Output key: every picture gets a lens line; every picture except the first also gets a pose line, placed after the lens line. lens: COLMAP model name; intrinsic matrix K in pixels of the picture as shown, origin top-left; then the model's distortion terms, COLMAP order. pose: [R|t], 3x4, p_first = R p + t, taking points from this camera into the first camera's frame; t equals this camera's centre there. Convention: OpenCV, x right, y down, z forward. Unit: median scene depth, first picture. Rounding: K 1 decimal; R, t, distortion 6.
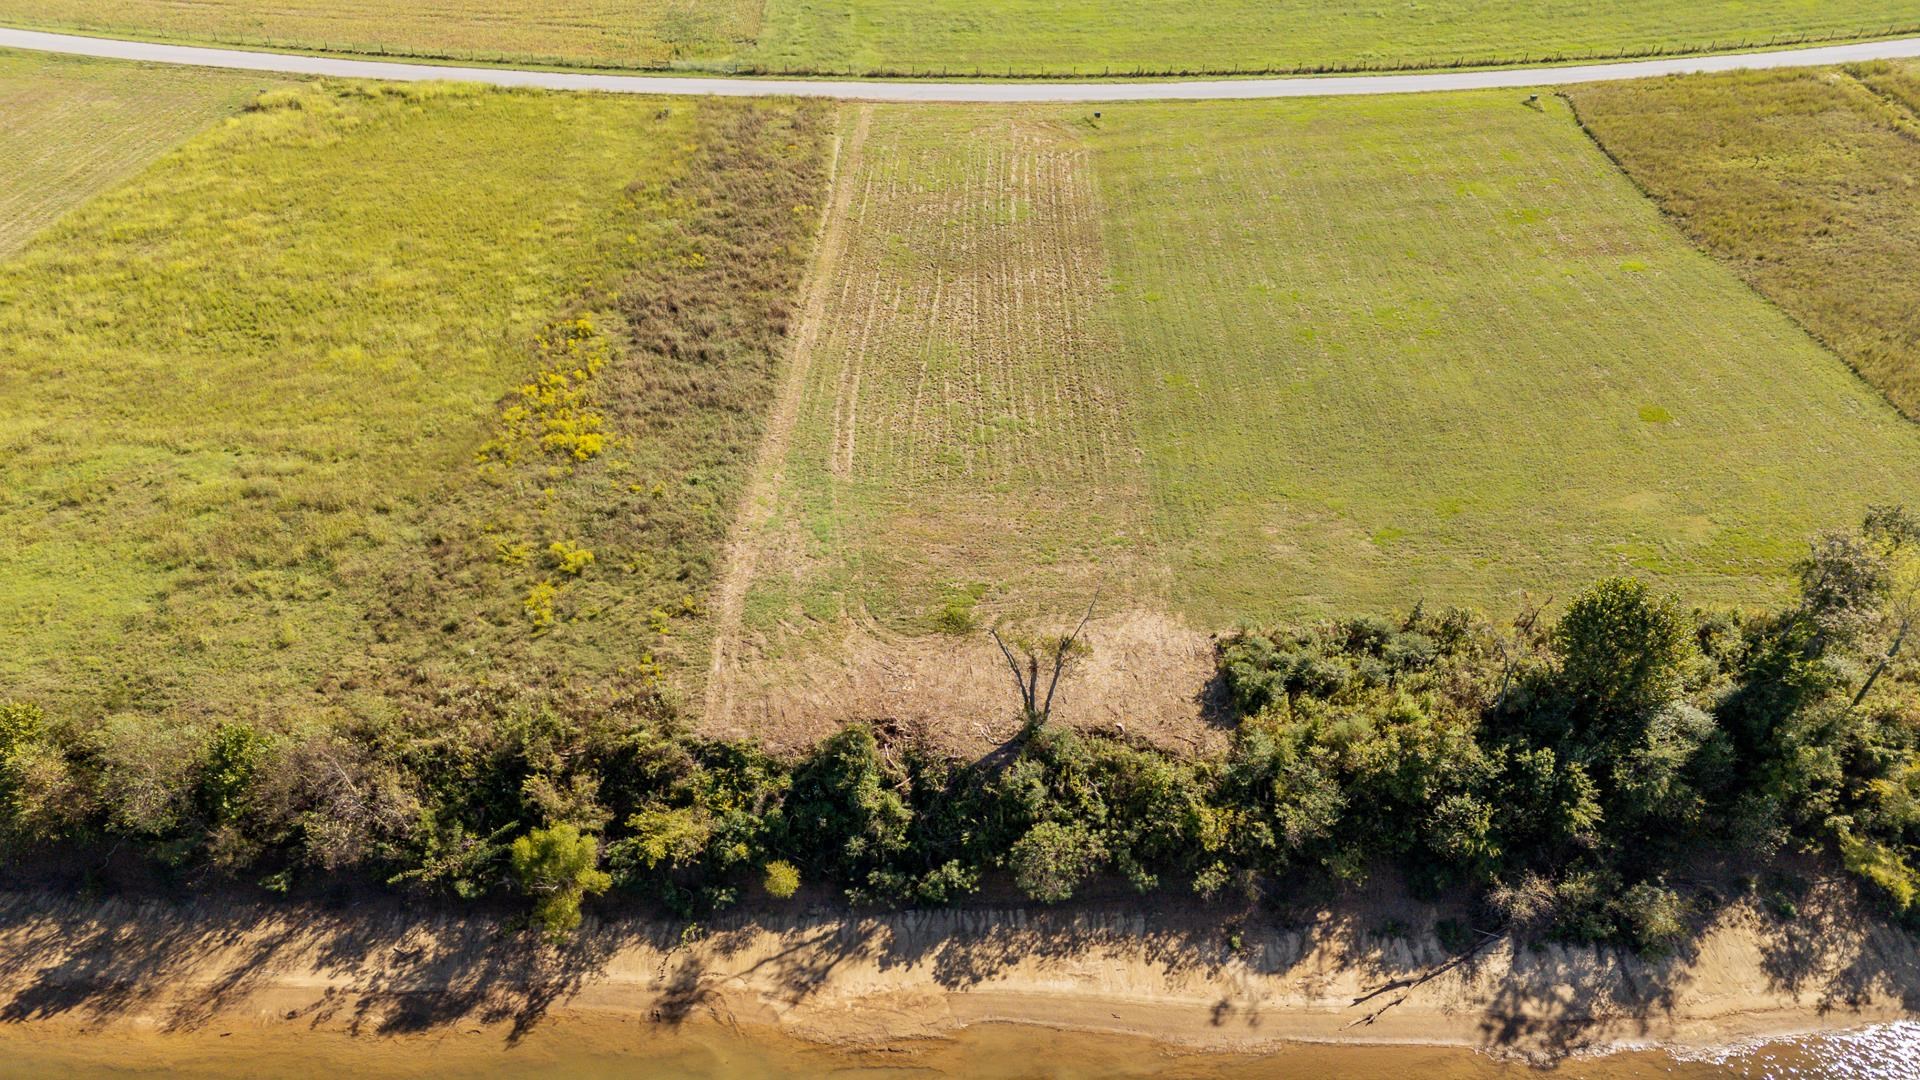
lens RADIAL K [[1423.5, 0, 952.4], [0, 1423.5, 513.7], [0, 0, 1]] dist [0.067966, -0.069463]
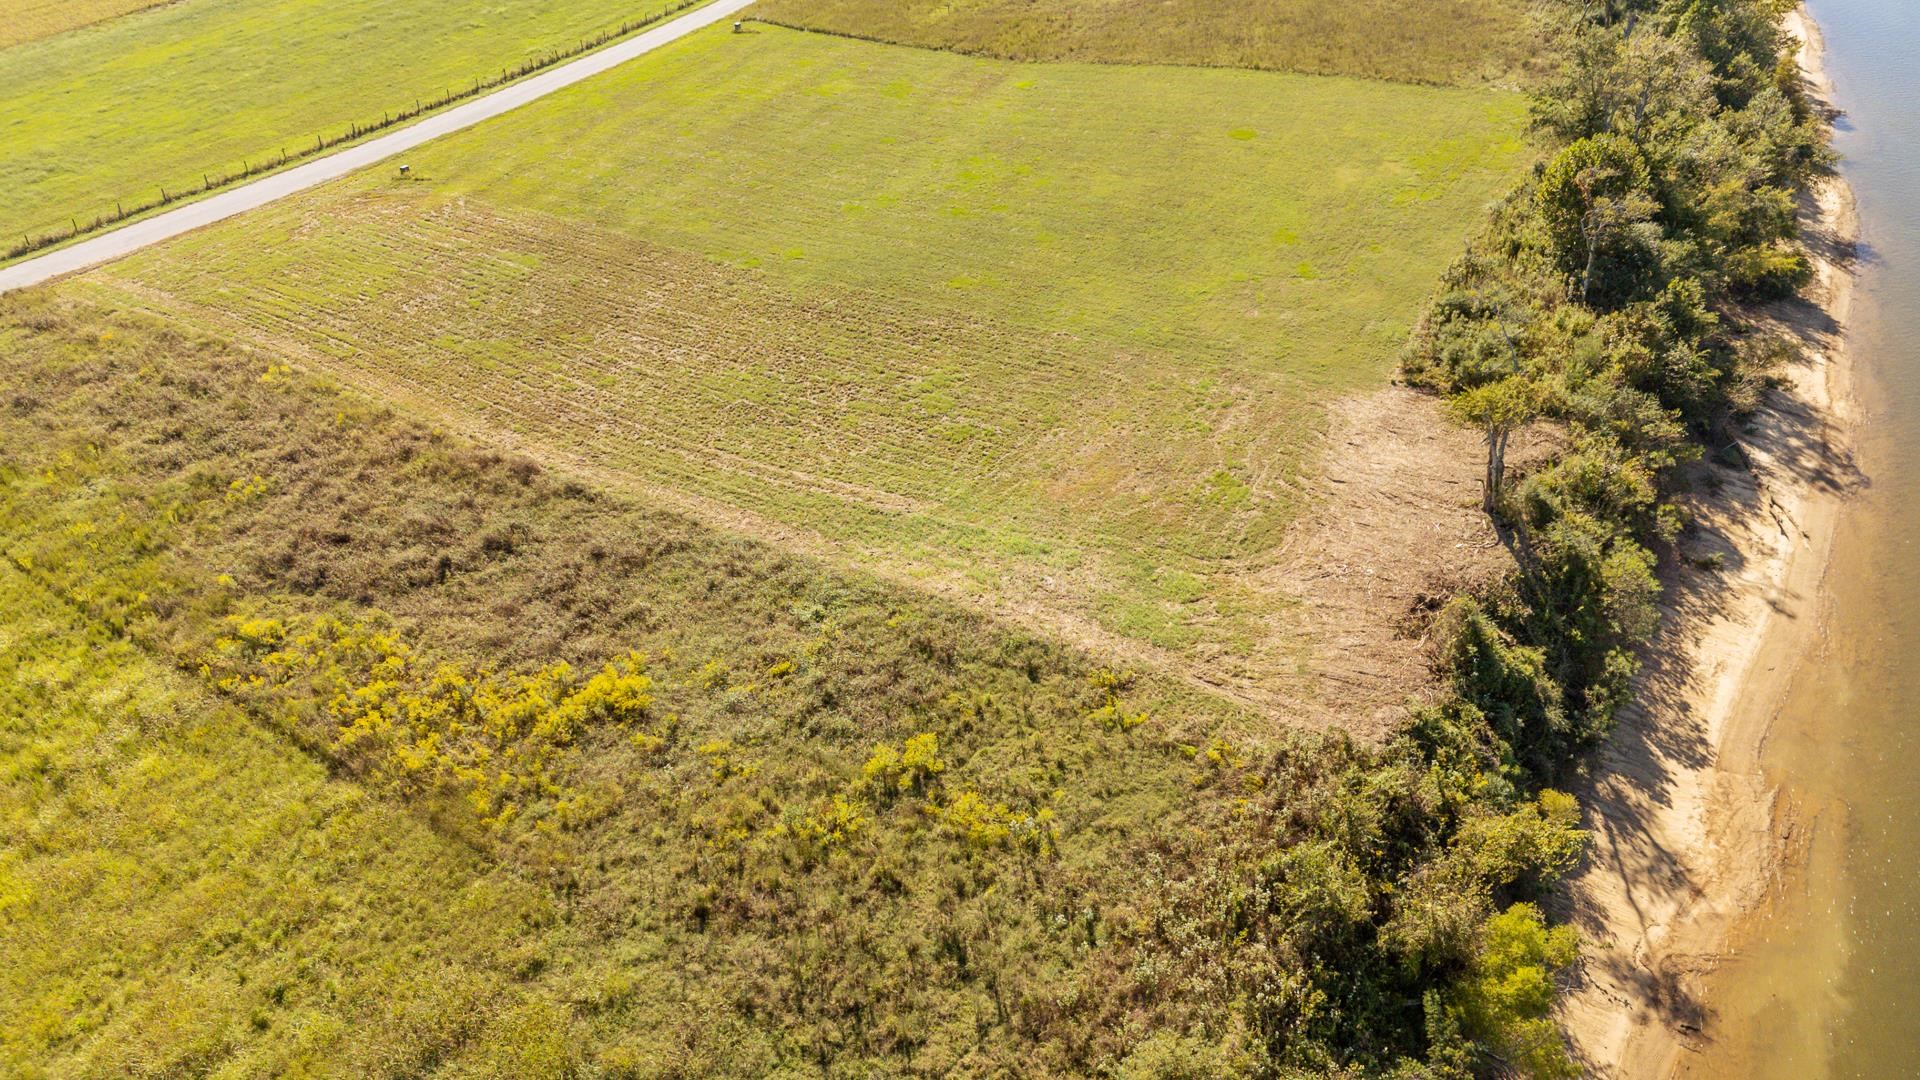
lens RADIAL K [[1423.5, 0, 944.4], [0, 1423.5, 539.1], [0, 0, 1]] dist [0.067966, -0.069463]
pose [[0.517959, -0.484170, 0.705193, -0.745075], [0.549036, 0.820347, 0.159970, -0.154871], [-0.655956, 0.304318, 0.690733, 0.648028]]
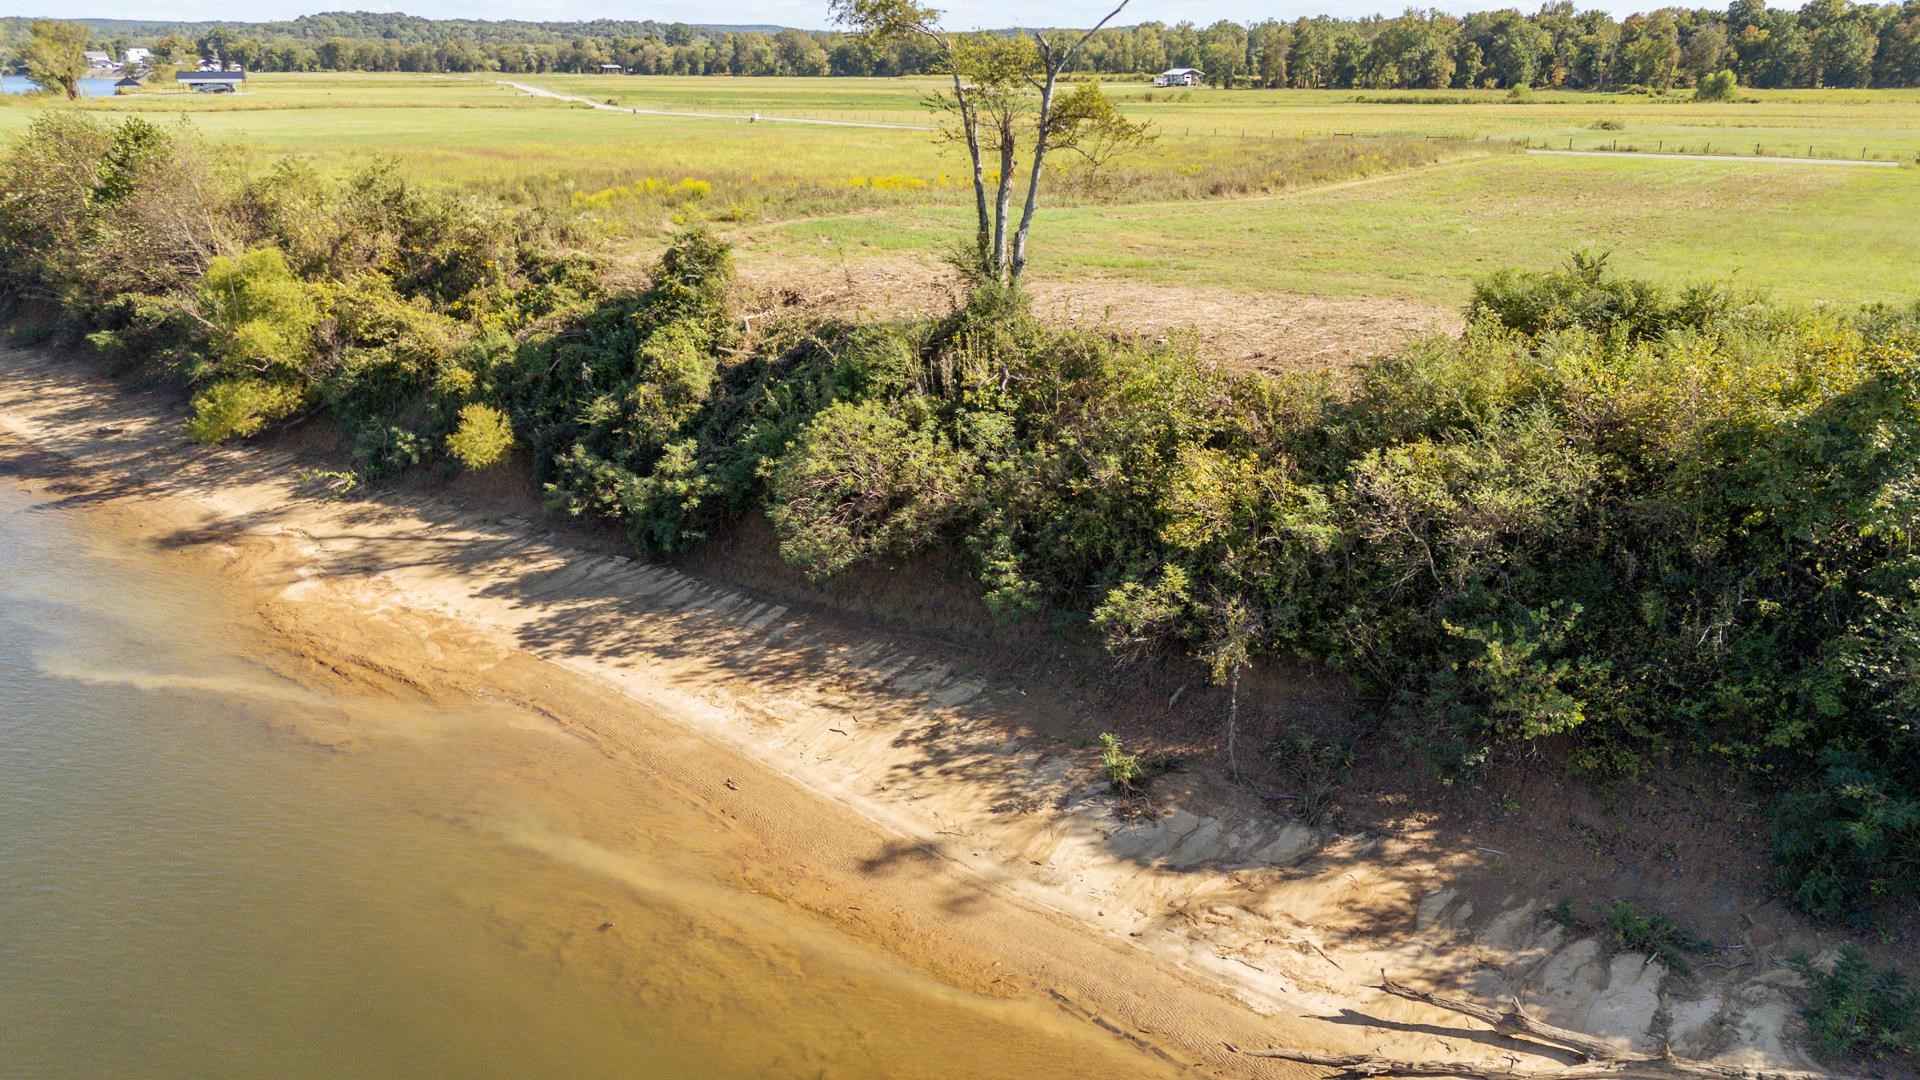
lens RADIAL K [[1423.5, 0, 963.0], [0, 1423.5, 526.5], [0, 0, 1]] dist [0.067966, -0.069463]
pose [[0.780586, 0.203689, -0.590928, 0.353368], [-0.392292, 0.895674, -0.209465, 0.327938], [0.486613, 0.395322, 0.779056, 0.675373]]
